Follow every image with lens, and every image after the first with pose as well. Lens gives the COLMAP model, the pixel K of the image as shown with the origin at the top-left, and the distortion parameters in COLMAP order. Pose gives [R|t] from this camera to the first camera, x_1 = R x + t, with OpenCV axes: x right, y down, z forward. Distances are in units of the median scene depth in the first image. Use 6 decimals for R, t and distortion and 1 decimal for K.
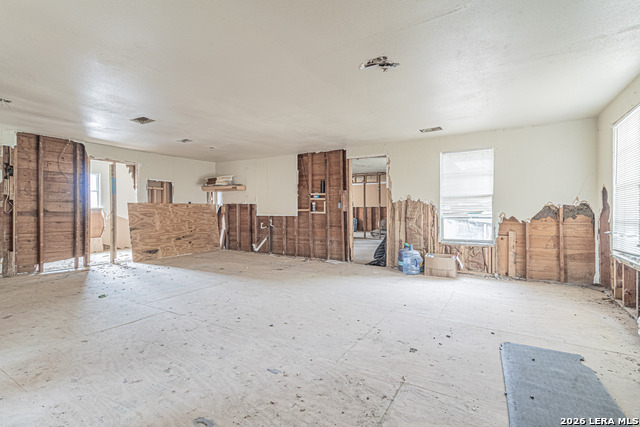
lens RADIAL K [[300.0, 0, 326.4], [0, 300.0, 218.1], [0, 0, 1]] dist [0.002201, -0.000021]
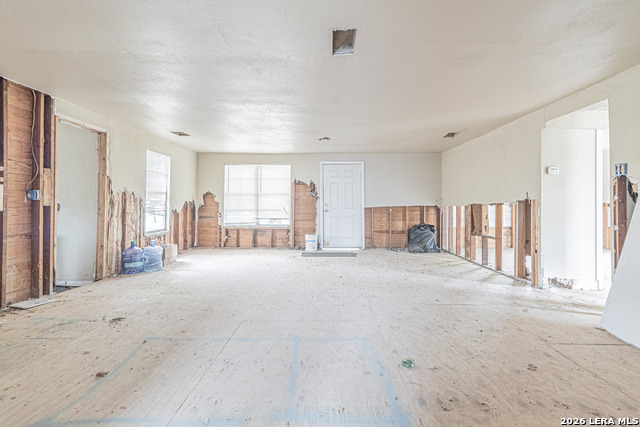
lens RADIAL K [[300.0, 0, 324.9], [0, 300.0, 203.2], [0, 0, 1]] dist [0.002201, -0.000021]
pose [[-0.504885, 0.001119, 0.863186, -0.750064], [0.016359, 0.999832, 0.008273, -0.025655], [-0.863032, 0.018297, -0.504818, 0.922180]]
